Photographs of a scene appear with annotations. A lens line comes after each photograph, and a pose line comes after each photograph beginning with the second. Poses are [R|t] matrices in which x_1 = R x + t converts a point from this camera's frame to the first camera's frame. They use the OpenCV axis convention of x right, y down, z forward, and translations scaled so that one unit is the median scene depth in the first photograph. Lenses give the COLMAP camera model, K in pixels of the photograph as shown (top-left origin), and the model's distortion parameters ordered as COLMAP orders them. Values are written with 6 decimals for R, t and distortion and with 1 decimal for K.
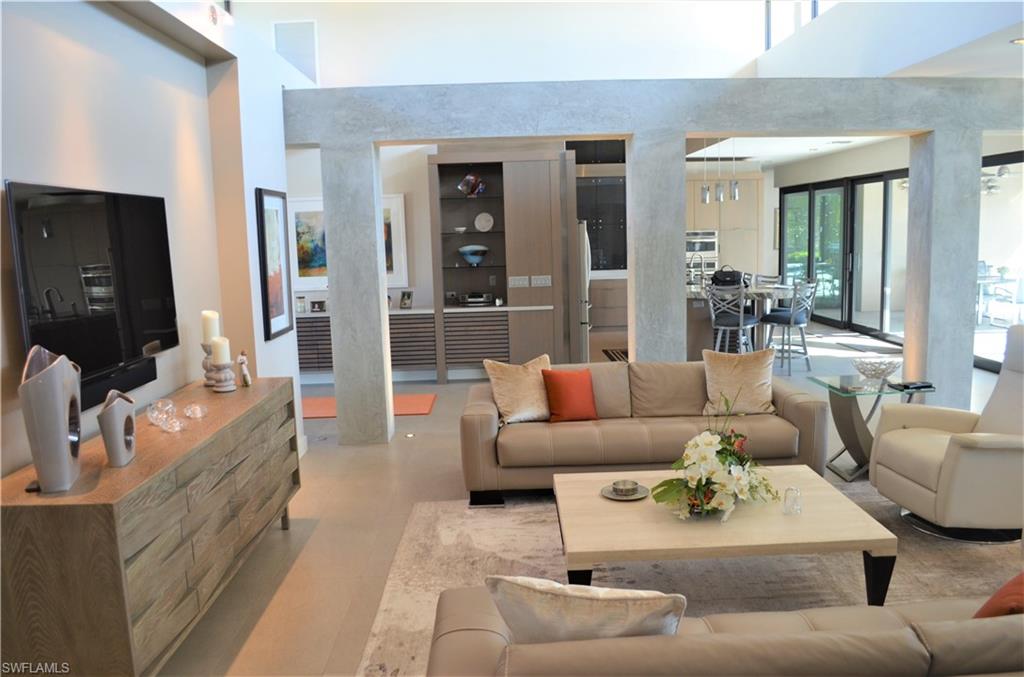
lens RADIAL K [[801.7, 0, 514.3], [0, 801.7, 342.9], [0, 0, 1]] dist [-0.084014, 0.009993]
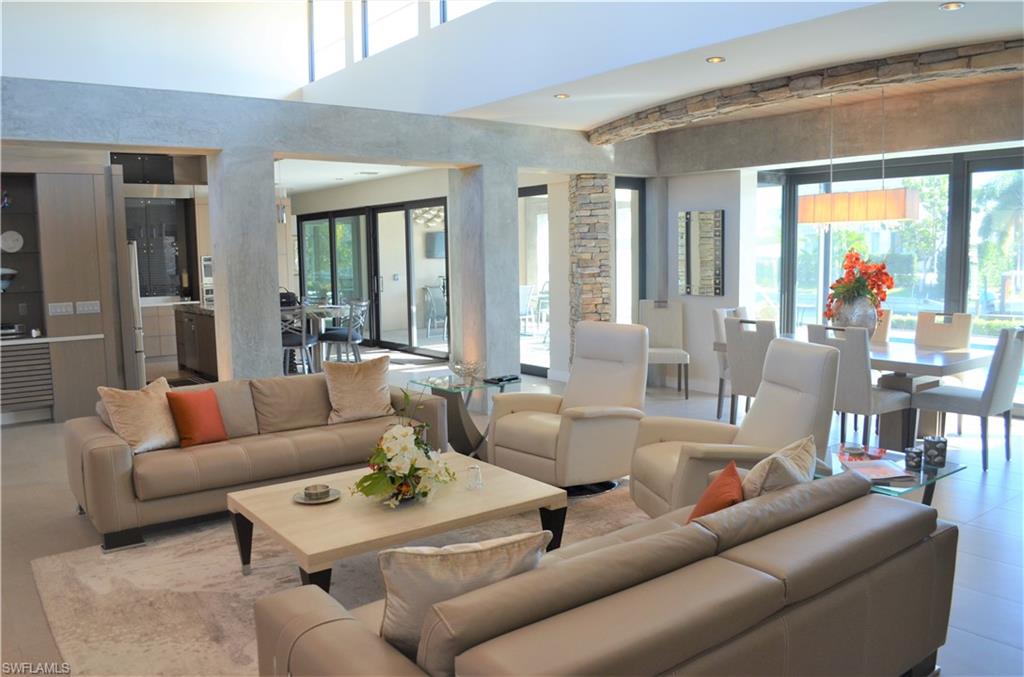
lens RADIAL K [[801.7, 0, 514.3], [0, 801.7, 342.9], [0, 0, 1]] dist [-0.084014, 0.009993]
pose [[0.805222, -0.050669, 0.590804, -0.147687], [0.073722, 0.997167, -0.014958, 0.016061], [-0.588372, 0.055600, 0.806676, 0.017861]]
